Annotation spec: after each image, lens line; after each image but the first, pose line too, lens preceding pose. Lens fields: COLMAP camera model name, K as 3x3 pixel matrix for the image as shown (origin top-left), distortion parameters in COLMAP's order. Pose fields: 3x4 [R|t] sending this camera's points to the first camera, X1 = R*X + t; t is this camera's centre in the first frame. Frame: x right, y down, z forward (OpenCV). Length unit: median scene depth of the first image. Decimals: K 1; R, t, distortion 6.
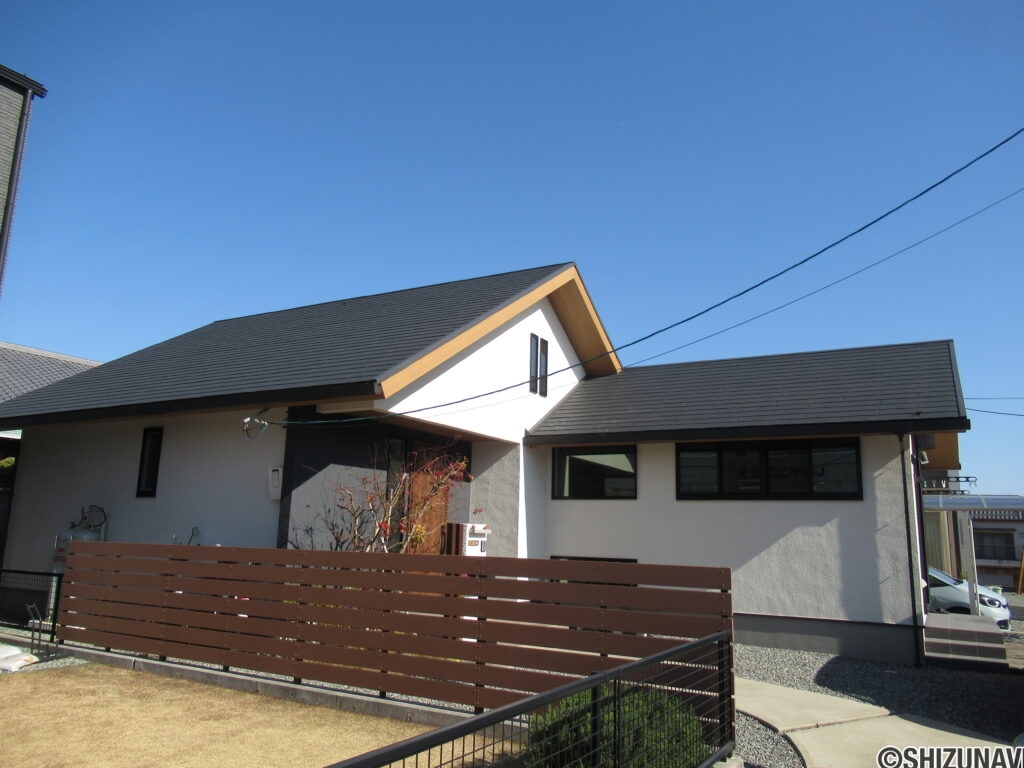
lens RADIAL K [[764.7, 0, 512.0], [0, 764.7, 384.0], [0, 0, 1]] dist [0.007831, 0.001363]
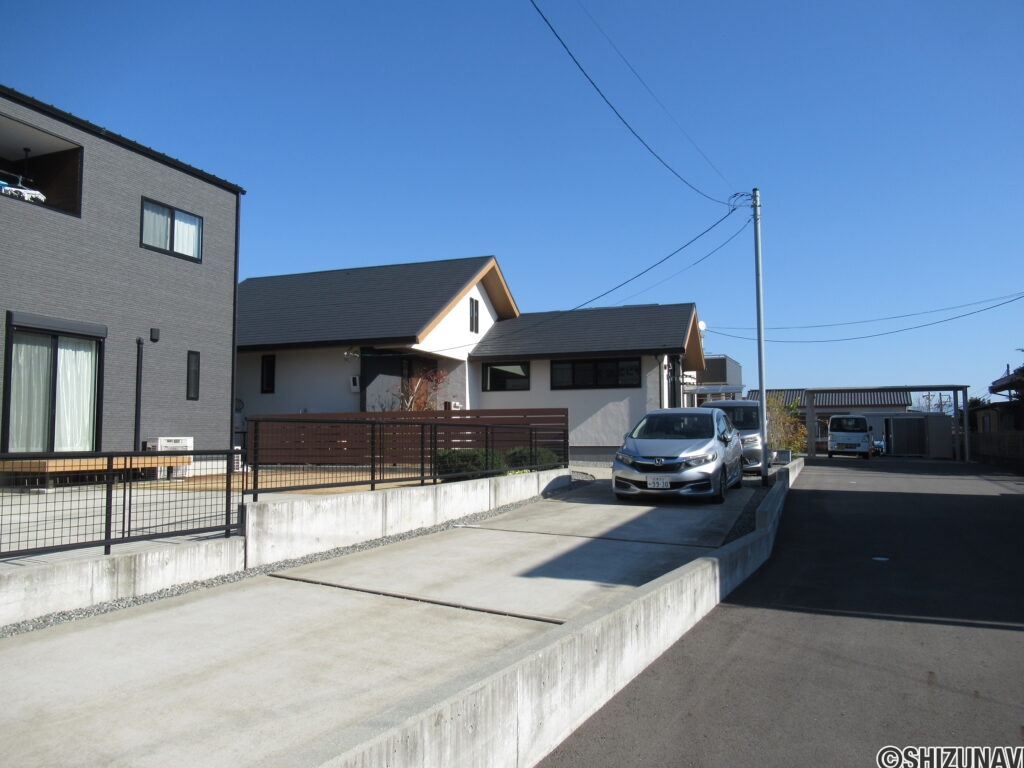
lens RADIAL K [[764.7, 0, 512.0], [0, 764.7, 384.0], [0, 0, 1]] dist [0.007831, 0.001363]
pose [[0.986912, -0.017185, 0.160342, -0.174251], [-0.003031, 0.992153, 0.124990, -0.094517], [-0.161231, -0.123840, 0.979116, -0.796660]]
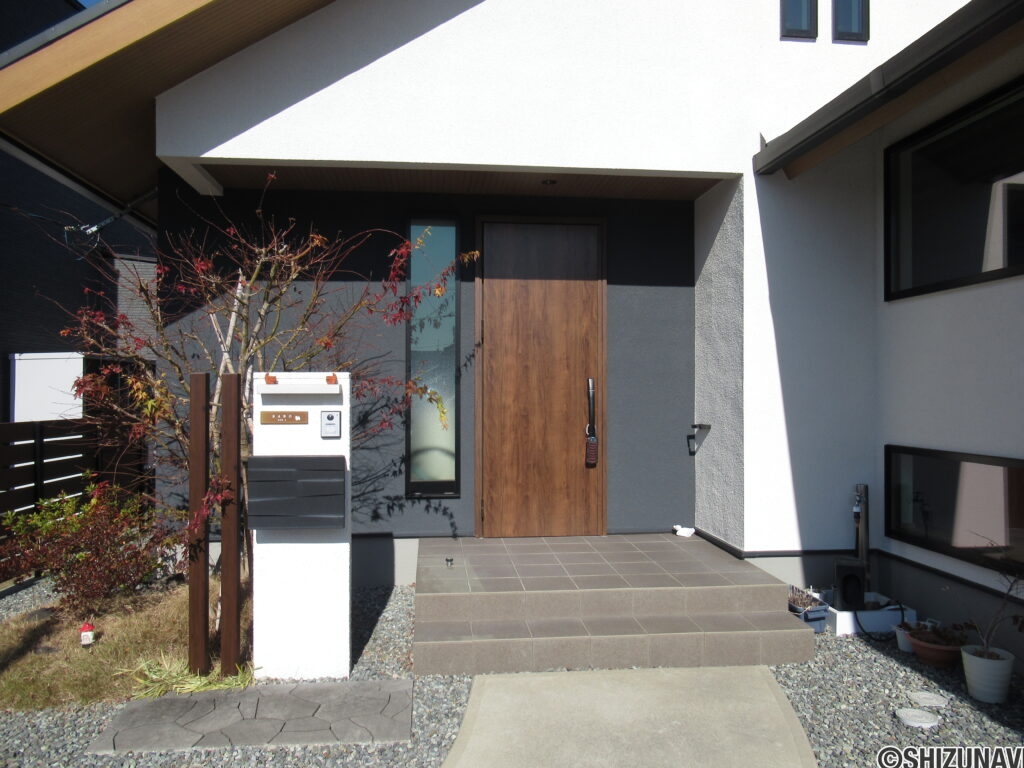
lens RADIAL K [[764.7, 0, 512.0], [0, 764.7, 384.0], [0, 0, 1]] dist [0.007831, 0.001363]
pose [[0.590107, -0.038279, -0.806417, 0.268293], [0.175545, 0.981060, 0.081889, 0.135482], [0.788008, -0.189885, 0.585650, 0.654283]]
